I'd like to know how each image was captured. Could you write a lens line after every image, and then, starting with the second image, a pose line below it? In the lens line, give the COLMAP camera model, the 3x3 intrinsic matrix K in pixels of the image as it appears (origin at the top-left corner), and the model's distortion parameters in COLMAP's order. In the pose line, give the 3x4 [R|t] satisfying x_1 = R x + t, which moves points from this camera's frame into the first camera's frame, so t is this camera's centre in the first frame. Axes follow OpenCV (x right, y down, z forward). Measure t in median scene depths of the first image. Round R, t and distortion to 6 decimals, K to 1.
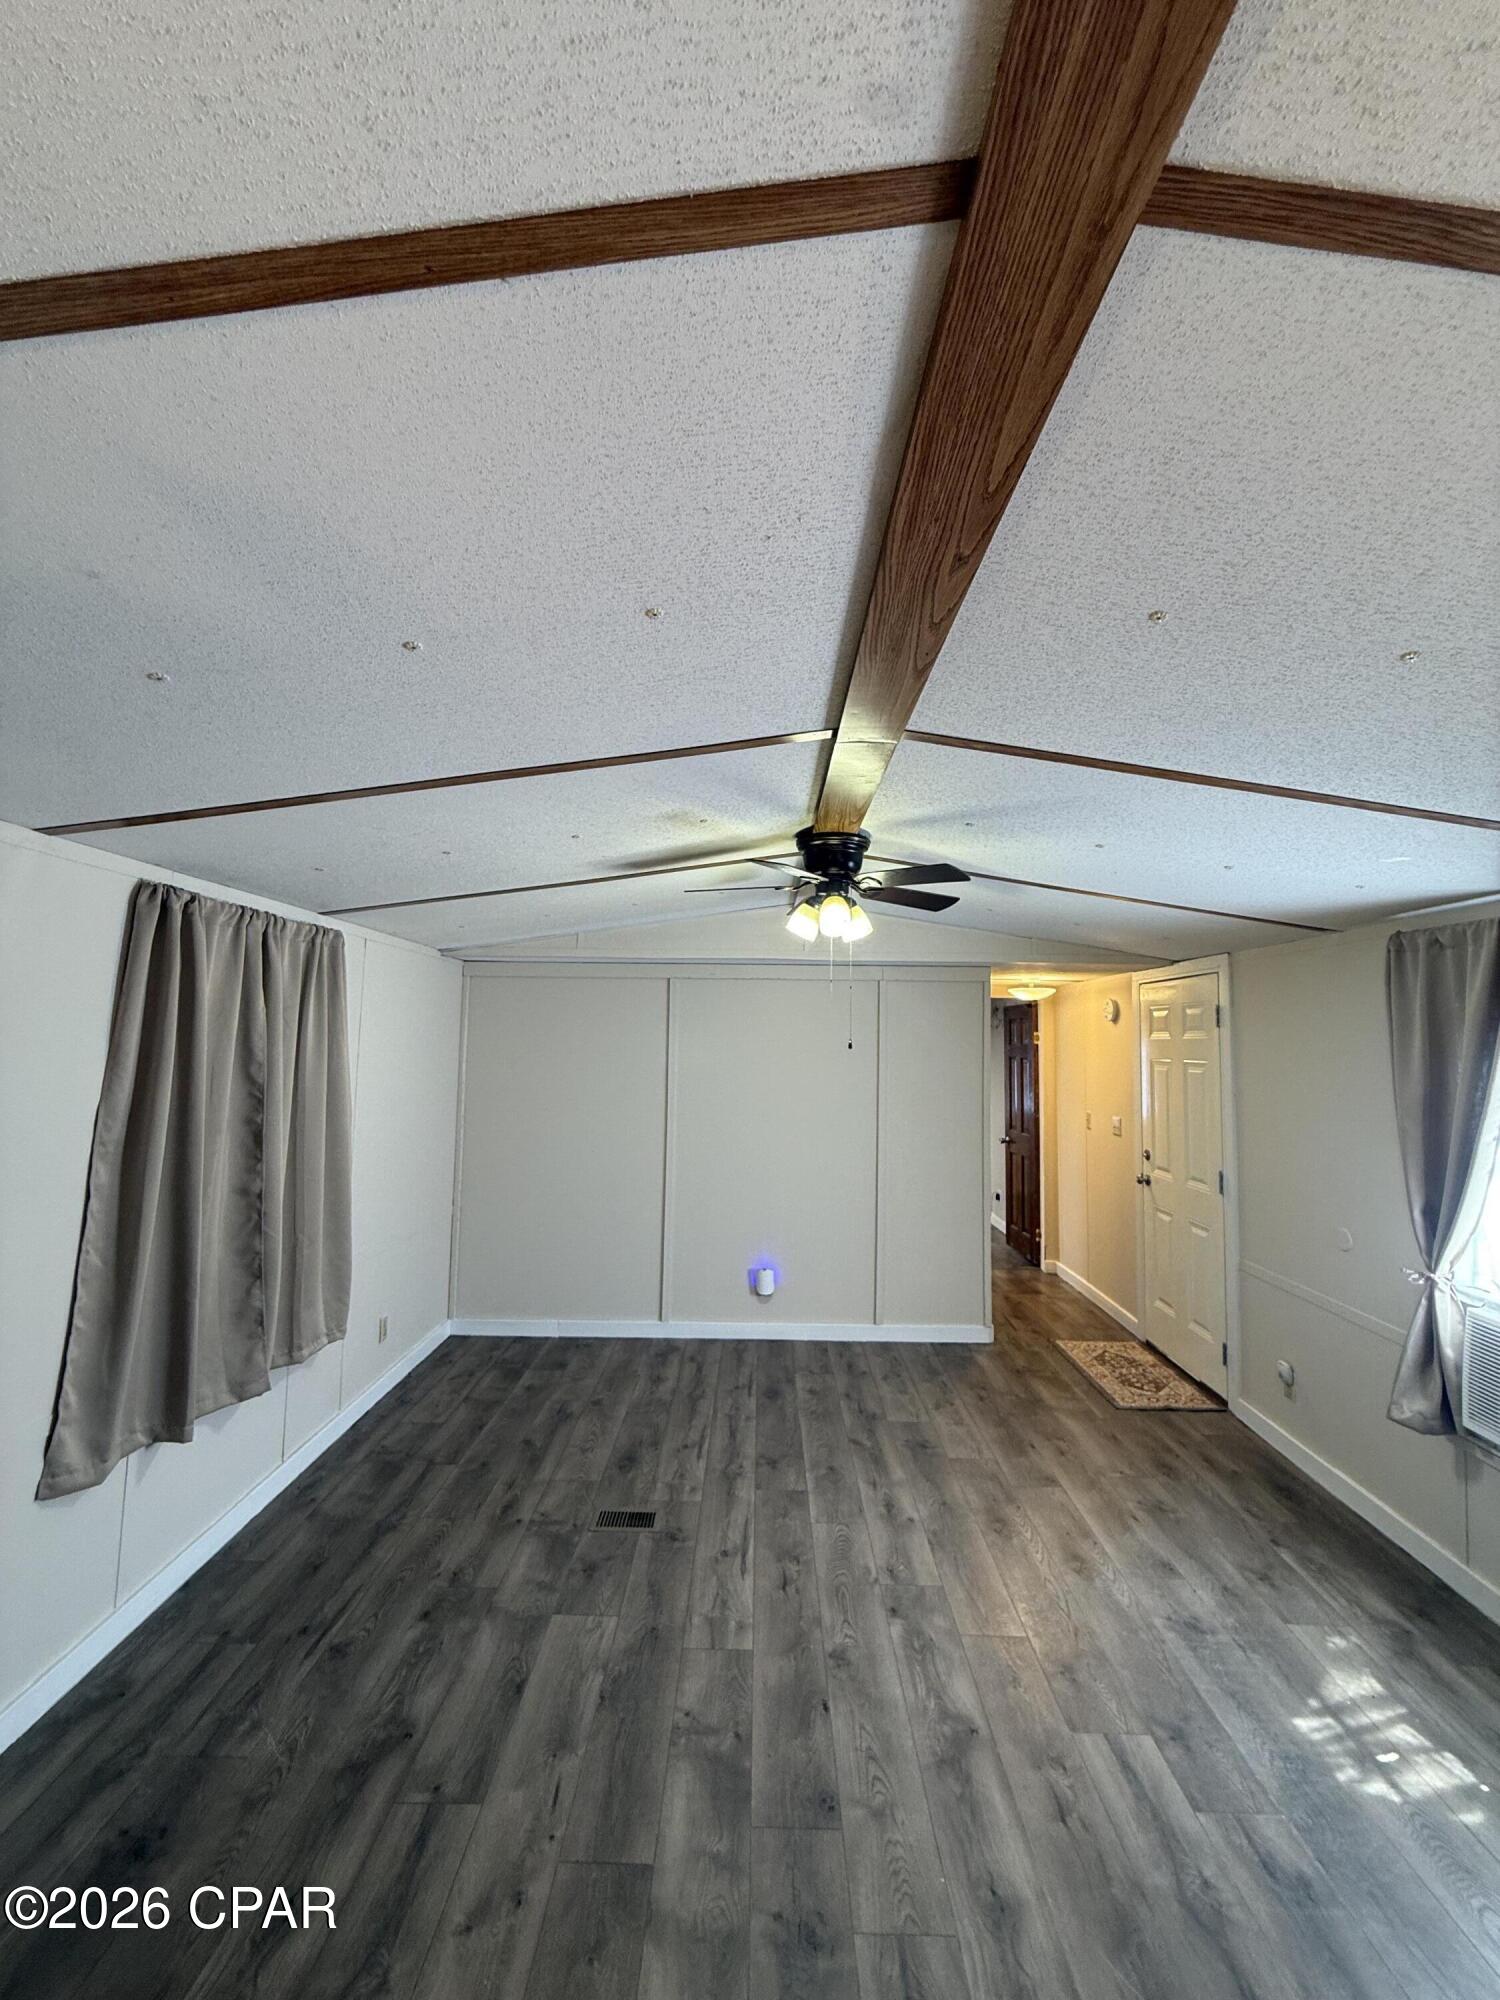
lens RADIAL K [[806.0, 0, 748.9], [0, 806.0, 992.7], [0, 0, 1]] dist [0.001228, -0.000827]
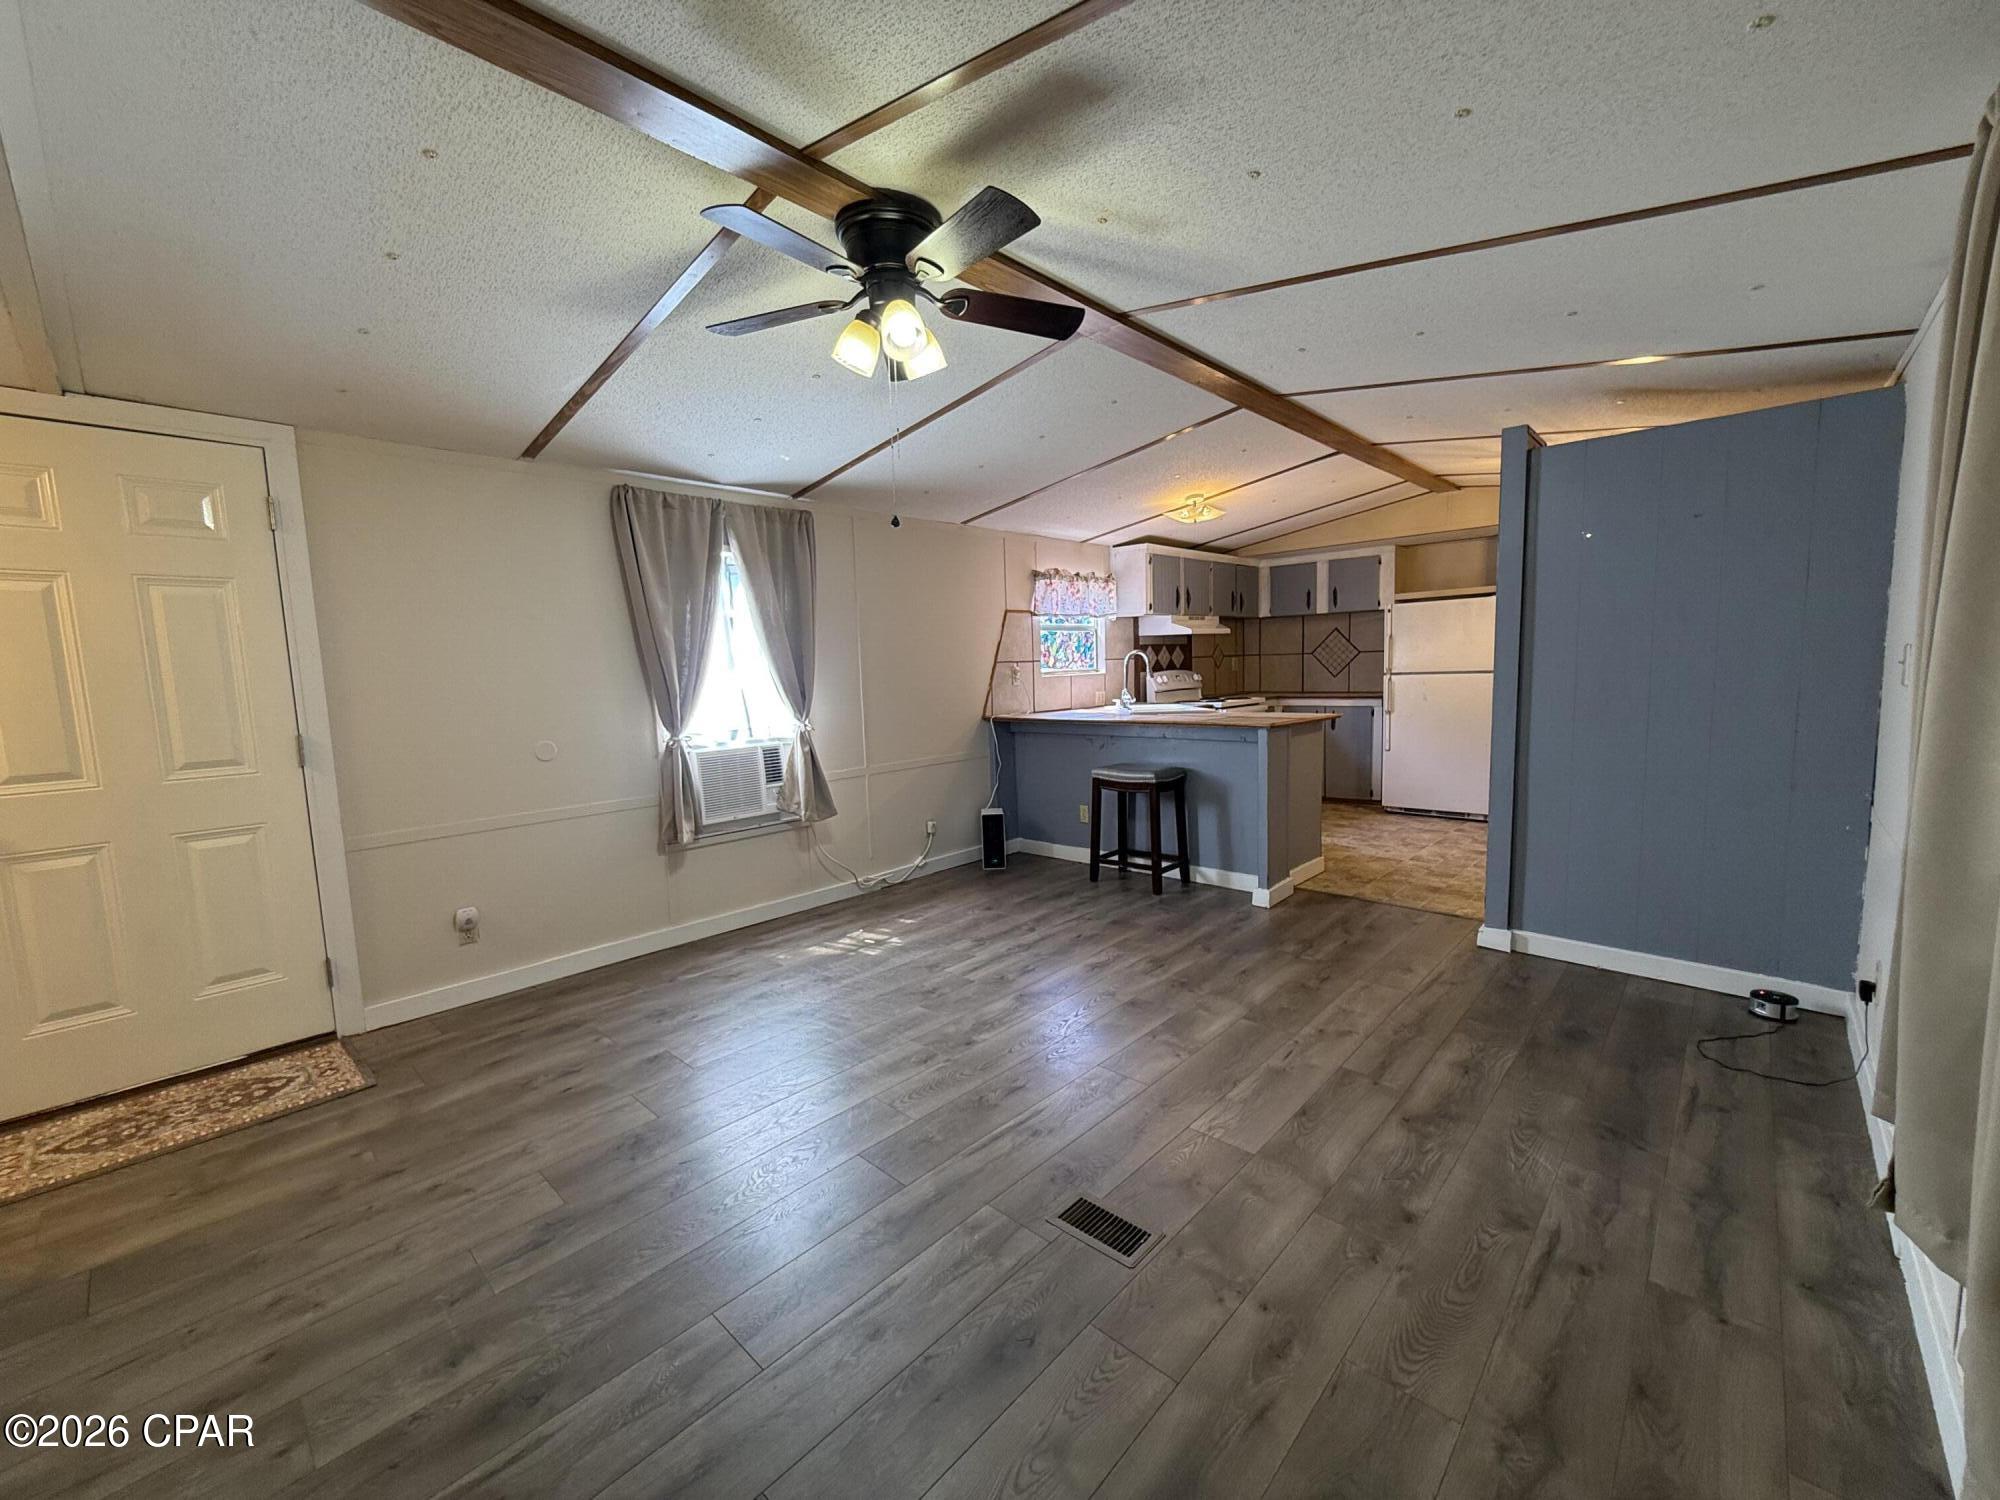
lens RADIAL K [[806.0, 0, 1002.8], [0, 806.0, 759.3], [0, 0, 1]] dist [0.001228, -0.000827]
pose [[-0.743237, -0.074700, 0.664845, -0.537261], [-0.025476, 0.996186, 0.083449, 0.246728], [-0.668543, 0.045085, -0.742305, 1.647510]]
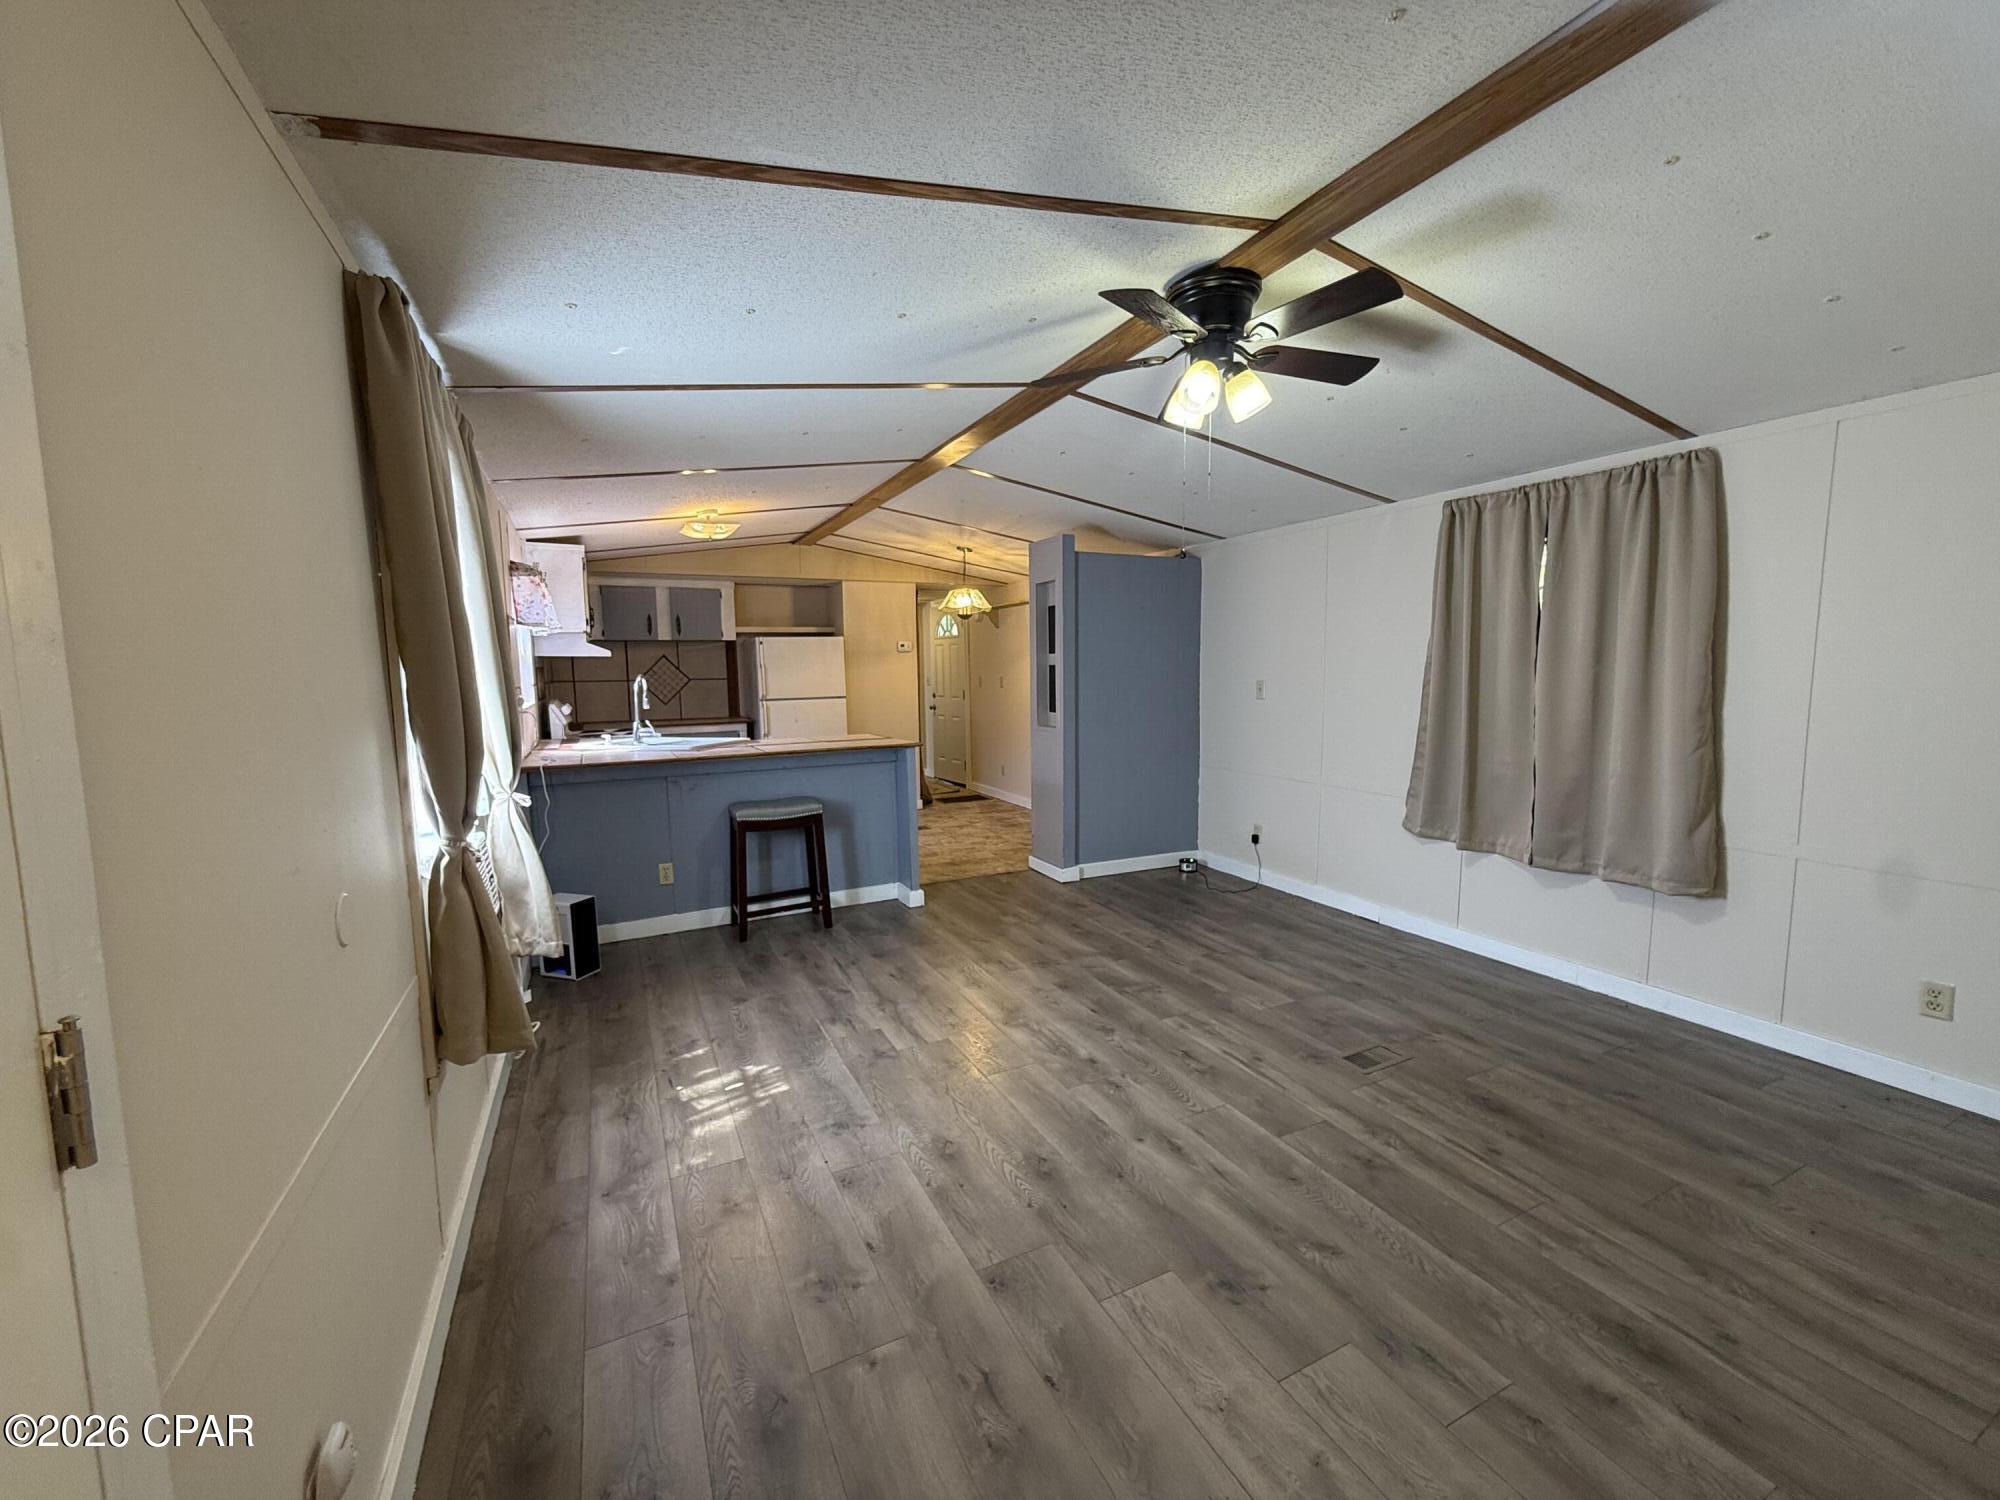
lens RADIAL K [[806.0, 0, 1013.6], [0, 806.0, 739.3], [0, 0, 1]] dist [0.001228, -0.000827]
pose [[-0.883008, 0.034078, -0.468120, 0.738031], [0.025724, 0.999375, 0.024229, 0.251049], [0.468653, 0.009352, -0.883333, 1.799835]]
